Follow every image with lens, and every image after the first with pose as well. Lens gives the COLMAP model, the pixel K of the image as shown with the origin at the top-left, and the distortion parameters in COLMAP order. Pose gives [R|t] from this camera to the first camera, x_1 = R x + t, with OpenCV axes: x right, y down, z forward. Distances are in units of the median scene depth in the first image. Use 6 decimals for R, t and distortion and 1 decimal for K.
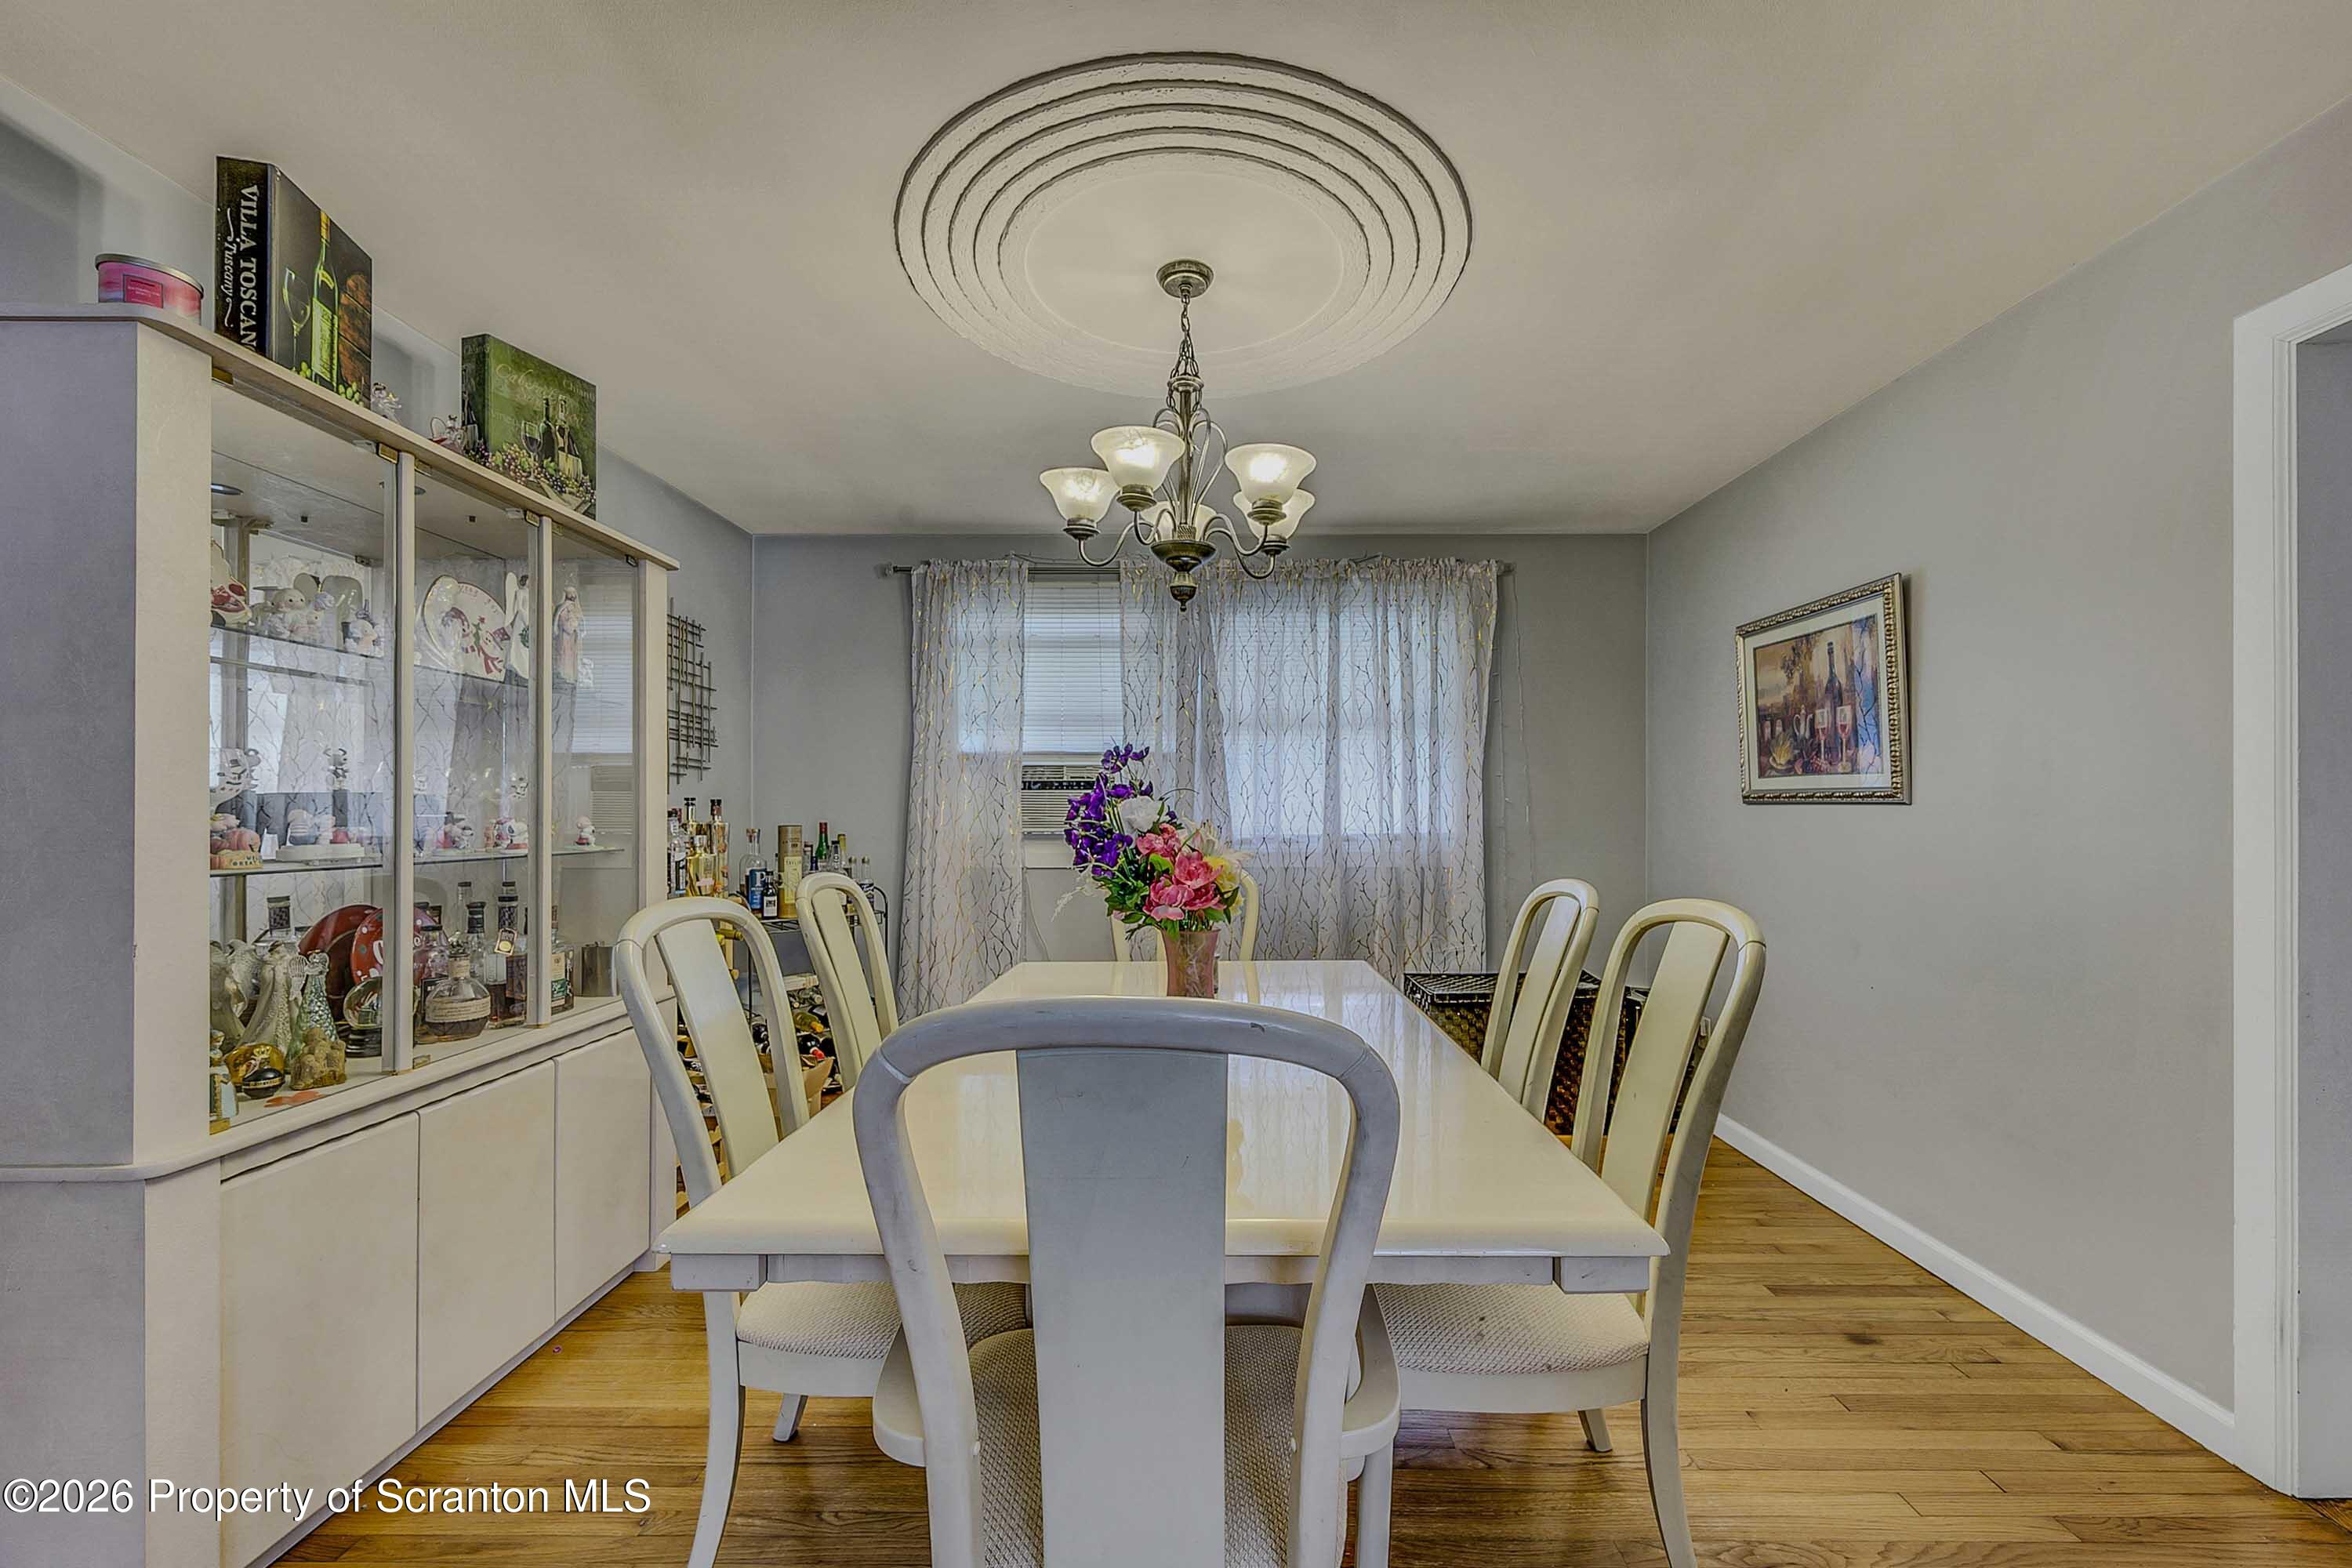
lens RADIAL K [[934.9, 0, 1224.9], [0, 934.9, 806.8], [0, 0, 1]] dist [-0.001331, -0.000373]
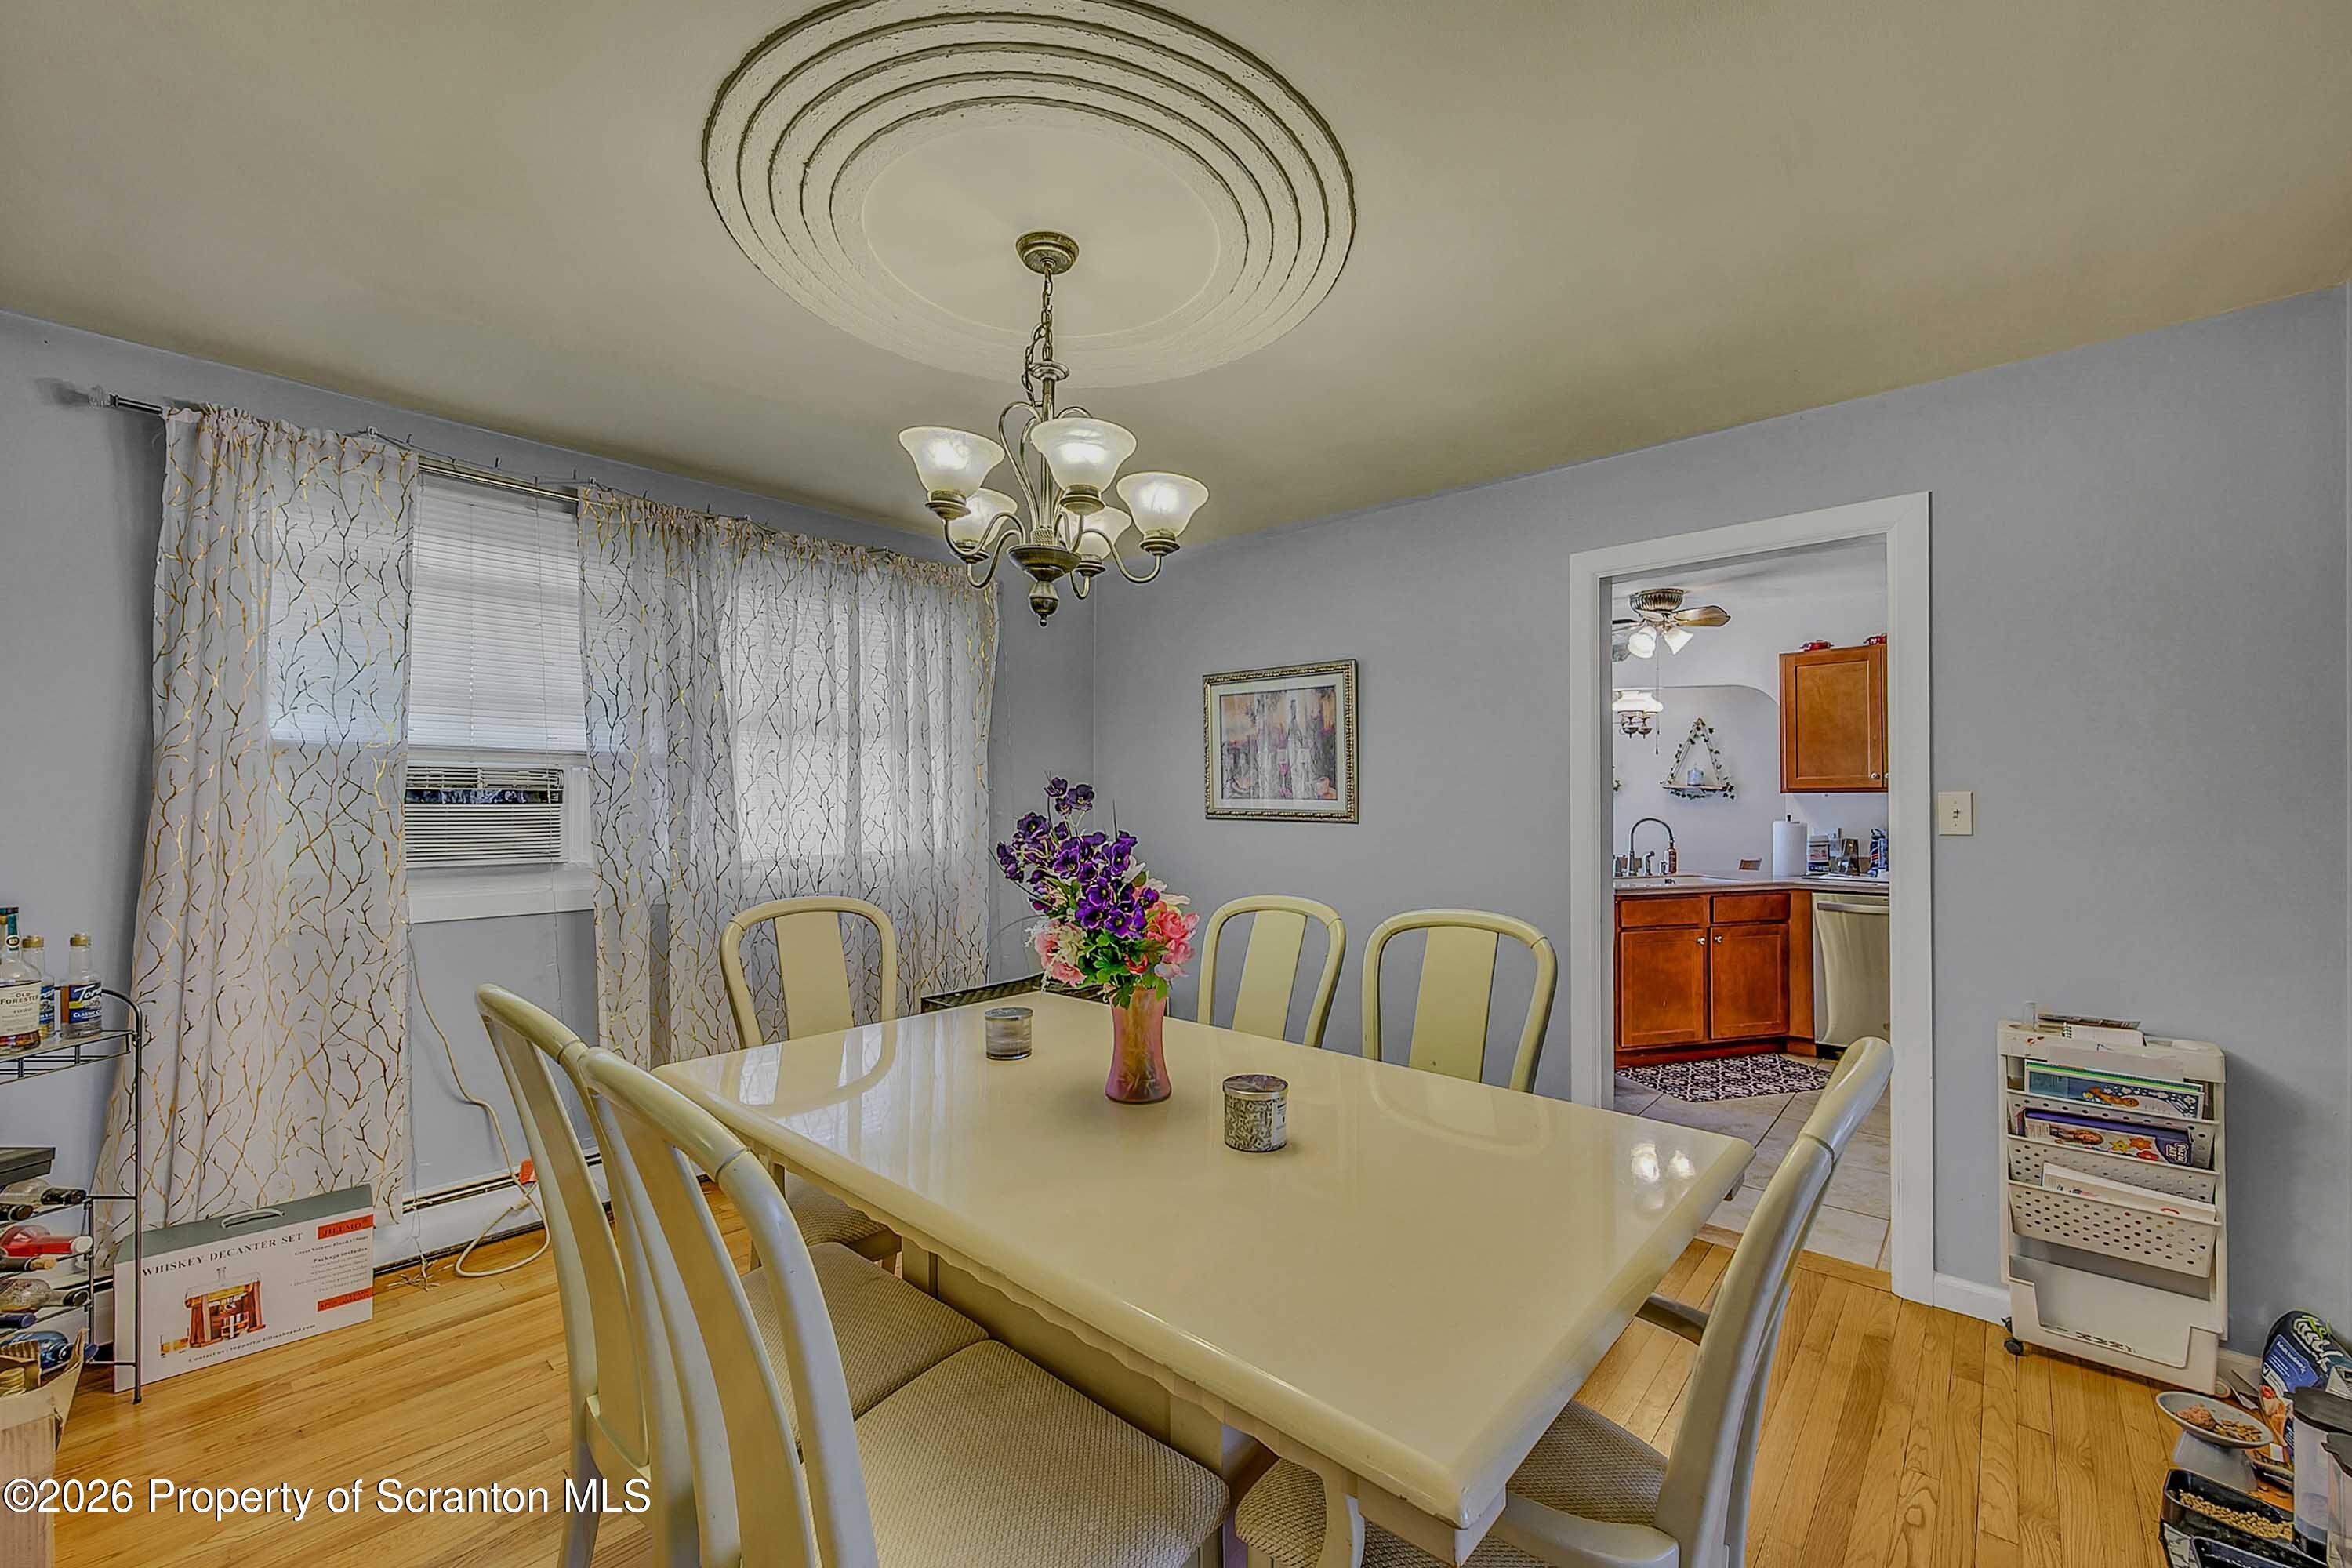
lens RADIAL K [[934.9, 0, 1183.5], [0, 934.9, 792.8], [0, 0, 1]] dist [-0.001331, -0.000373]
pose [[0.669631, 0.010008, 0.742626, -0.336336], [-0.007235, 0.999950, -0.006952, -0.025345], [-0.742659, -0.000717, 0.669670, 0.169393]]
